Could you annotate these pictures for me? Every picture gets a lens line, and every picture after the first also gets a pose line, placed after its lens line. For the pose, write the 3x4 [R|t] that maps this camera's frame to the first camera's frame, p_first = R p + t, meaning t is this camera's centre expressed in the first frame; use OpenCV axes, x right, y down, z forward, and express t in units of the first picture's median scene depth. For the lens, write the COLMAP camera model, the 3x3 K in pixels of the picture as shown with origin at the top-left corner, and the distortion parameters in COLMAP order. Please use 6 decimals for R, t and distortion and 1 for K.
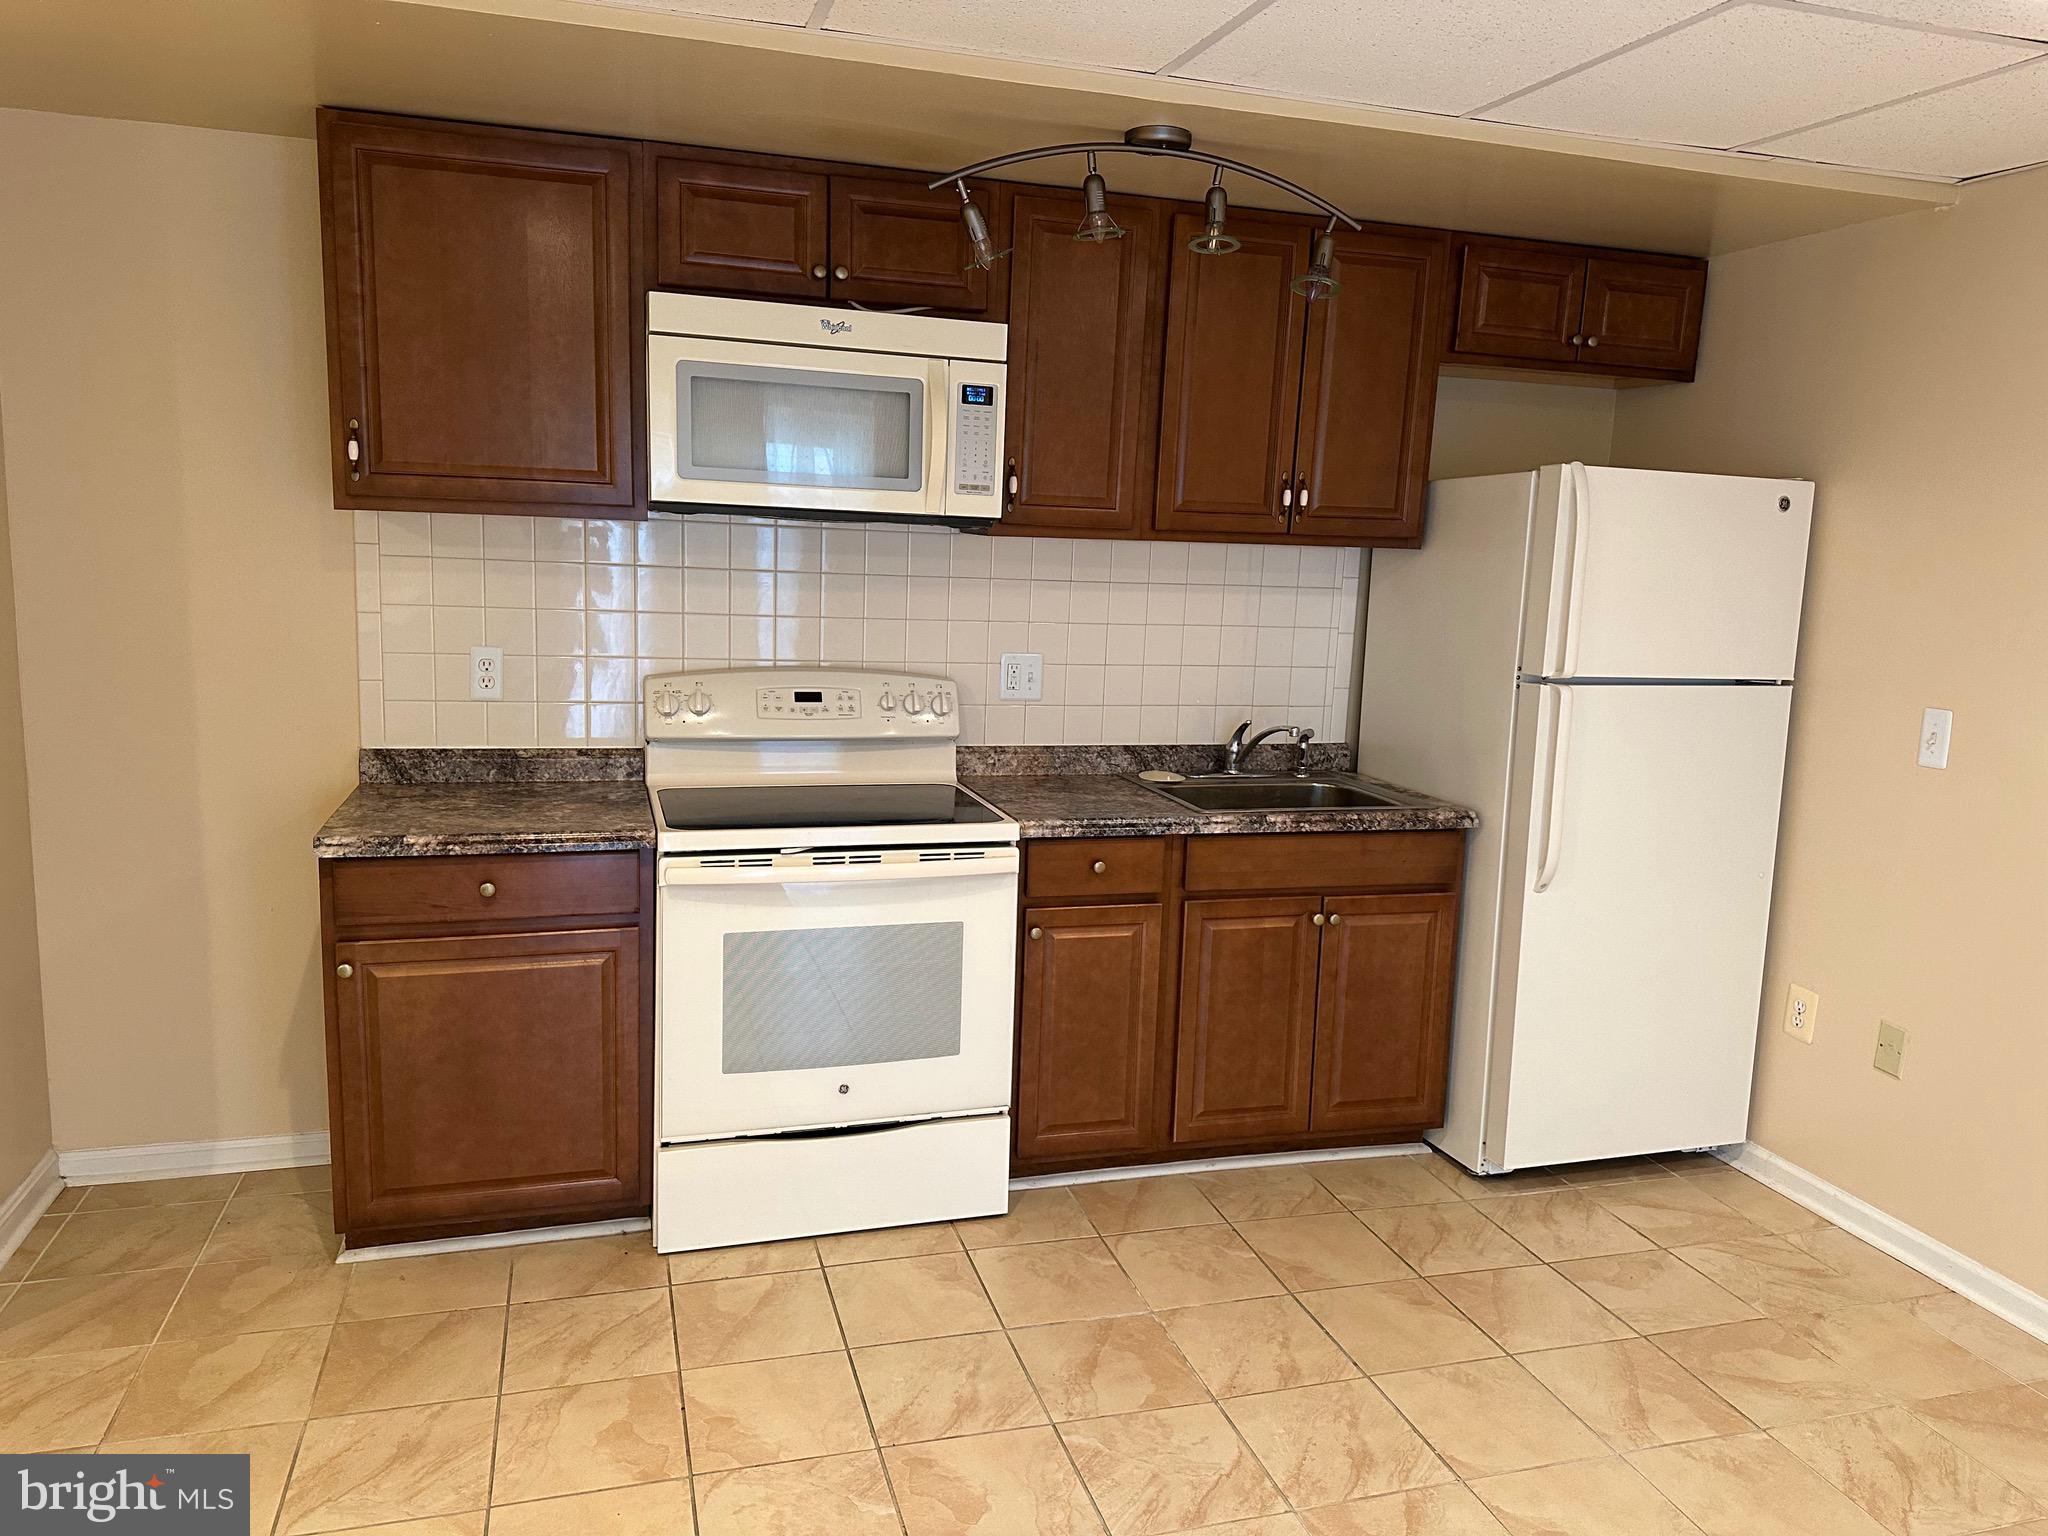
lens RADIAL K [[1436.2, 0, 1026.7], [0, 1436.2, 776.1], [0, 0, 1]] dist [0.150004, -0.277322]
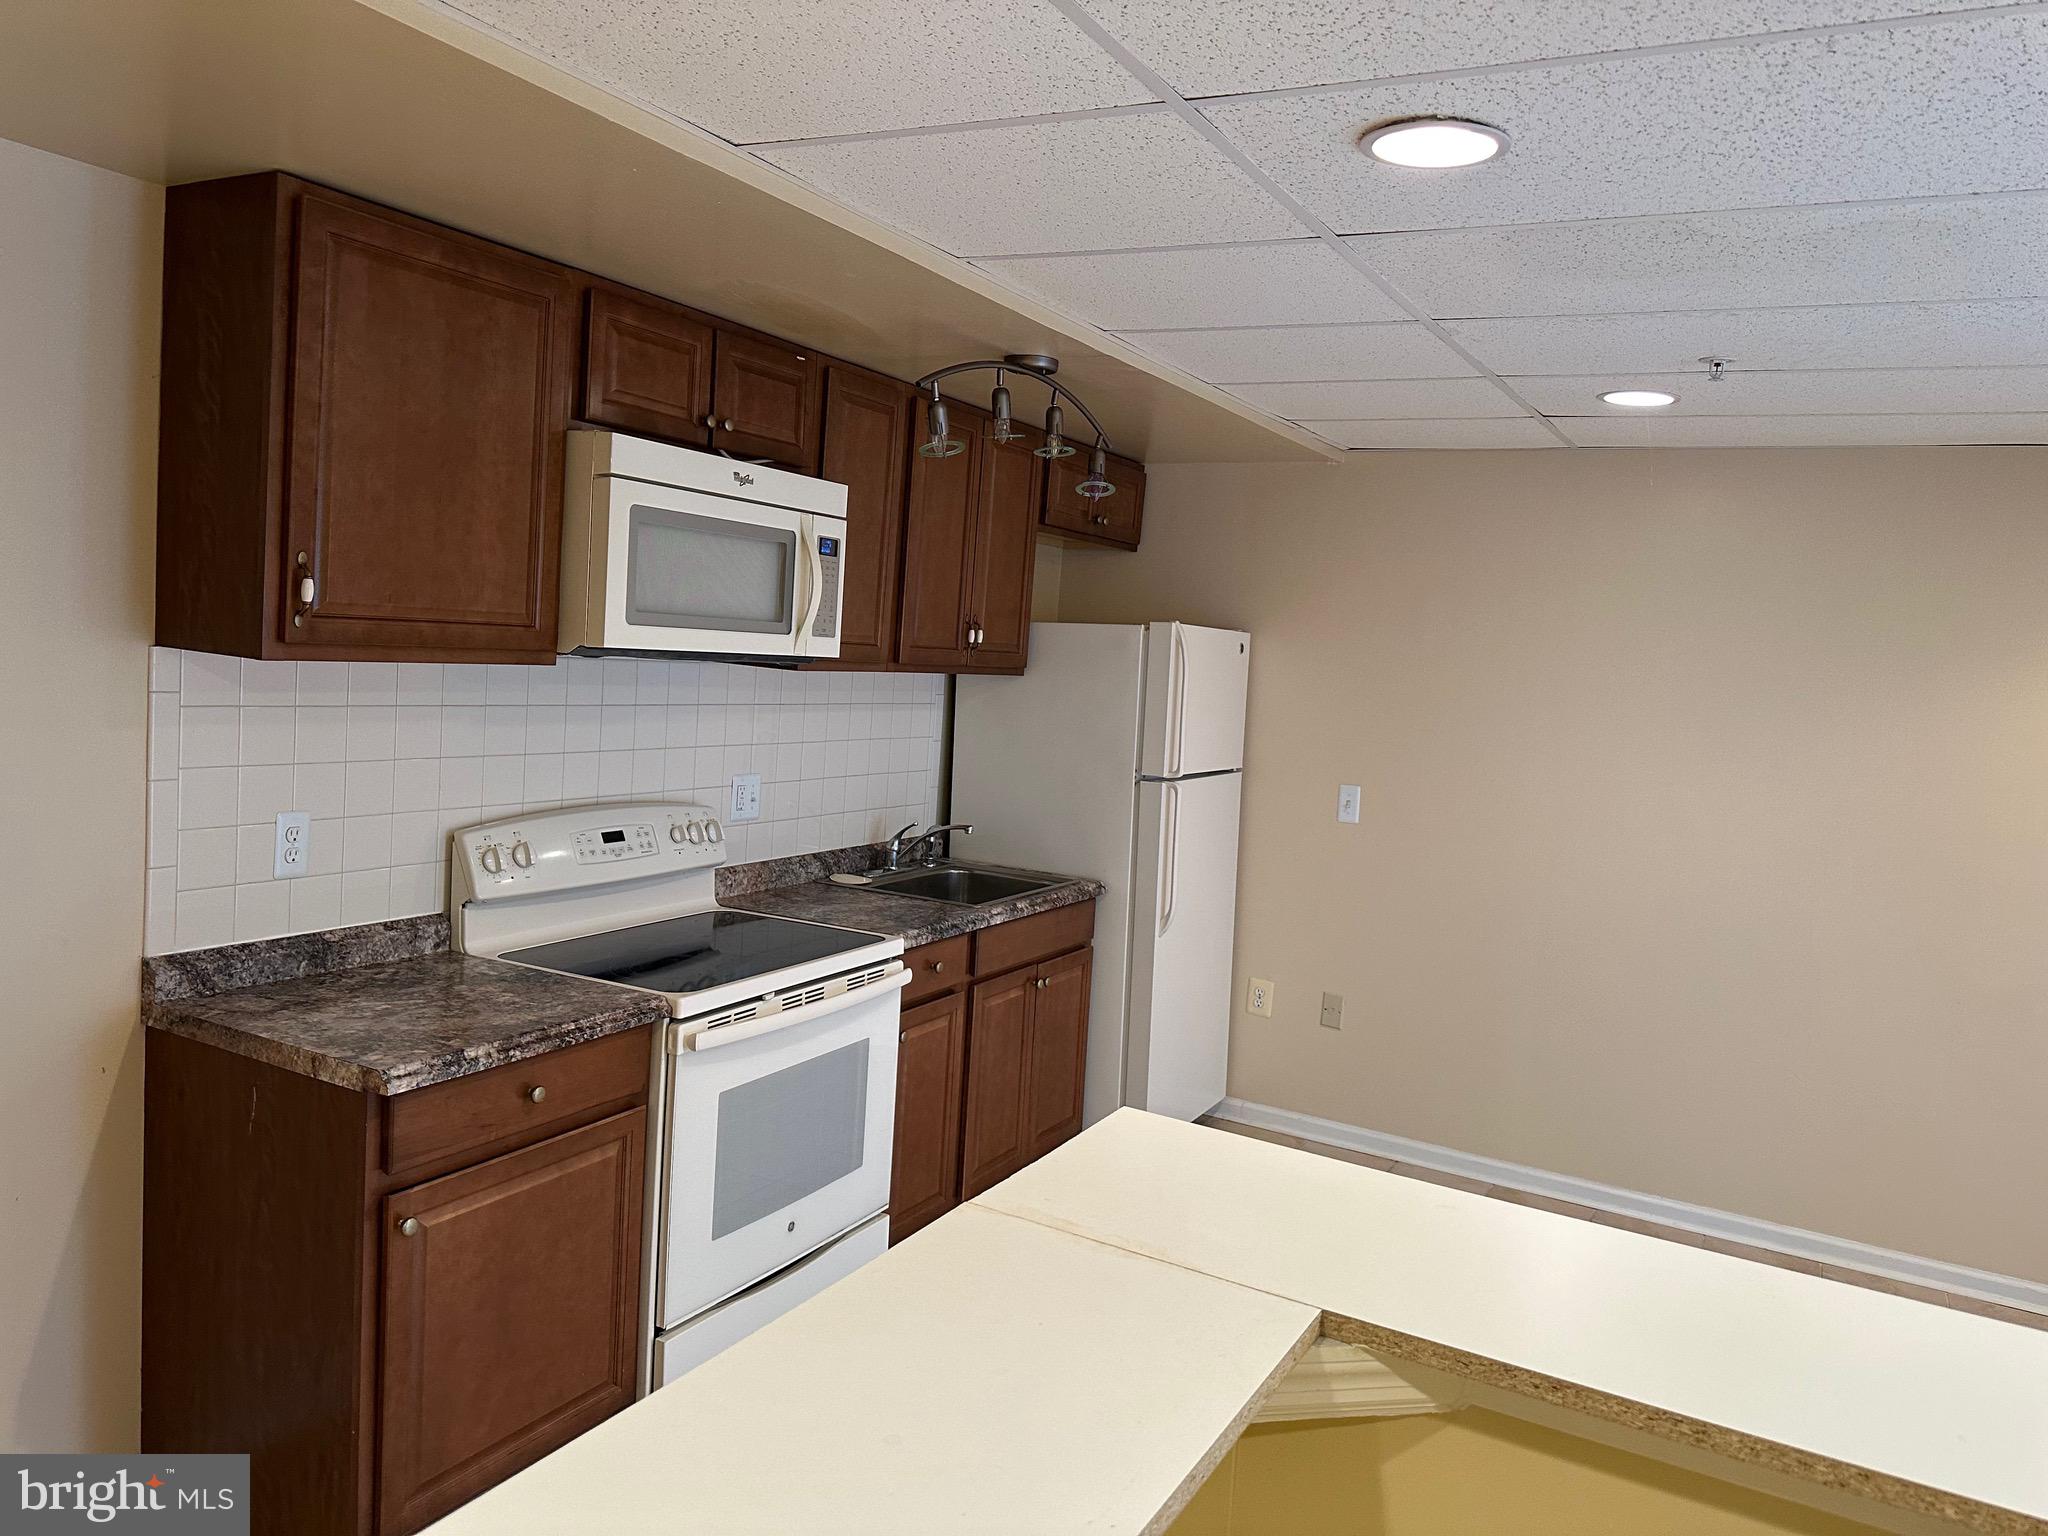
lens RADIAL K [[1454.7, 0, 1029.4], [0, 1454.7, 760.9], [0, 0, 1]] dist [0.157922, -0.293156]
pose [[0.710007, -0.048625, 0.702514, -0.682389], [0.075425, 0.997125, -0.007213, -0.082815], [-0.700144, 0.058108, 0.711634, 0.125595]]
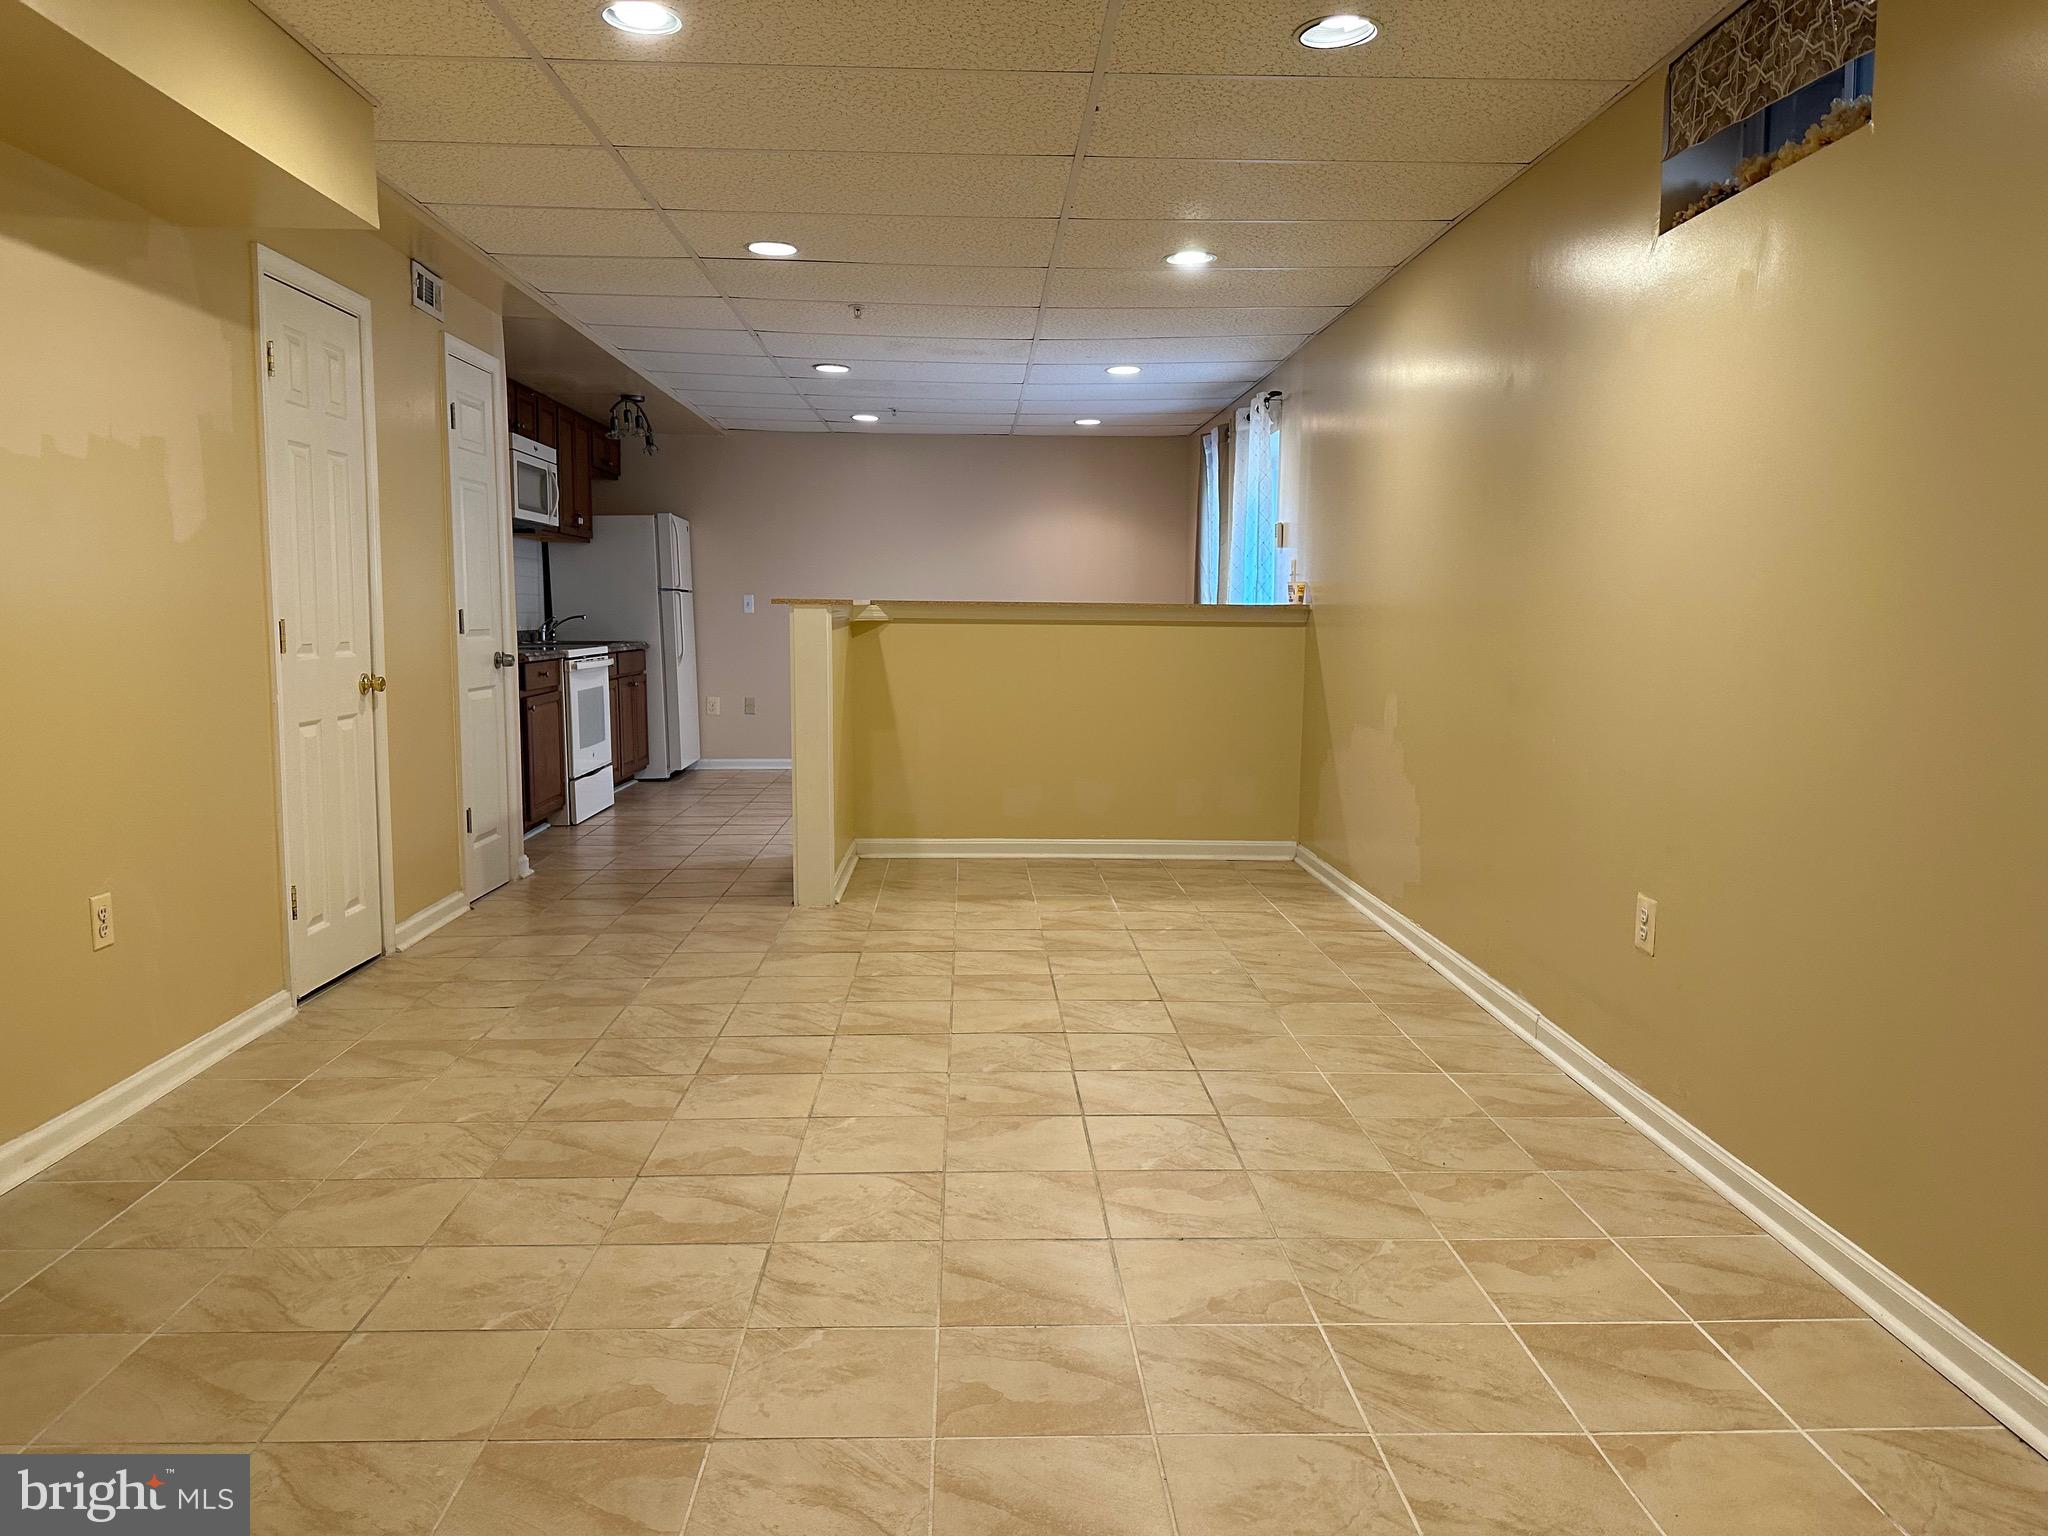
lens RADIAL K [[1436.2, 0, 1026.7], [0, 1436.2, 776.1], [0, 0, 1]] dist [0.150004, -0.277322]
pose [[0.249404, -0.148427, 0.956957, -2.223995], [0.153072, 0.981803, 0.112387, 0.078599], [-0.956225, 0.118454, 0.267586, -0.366853]]
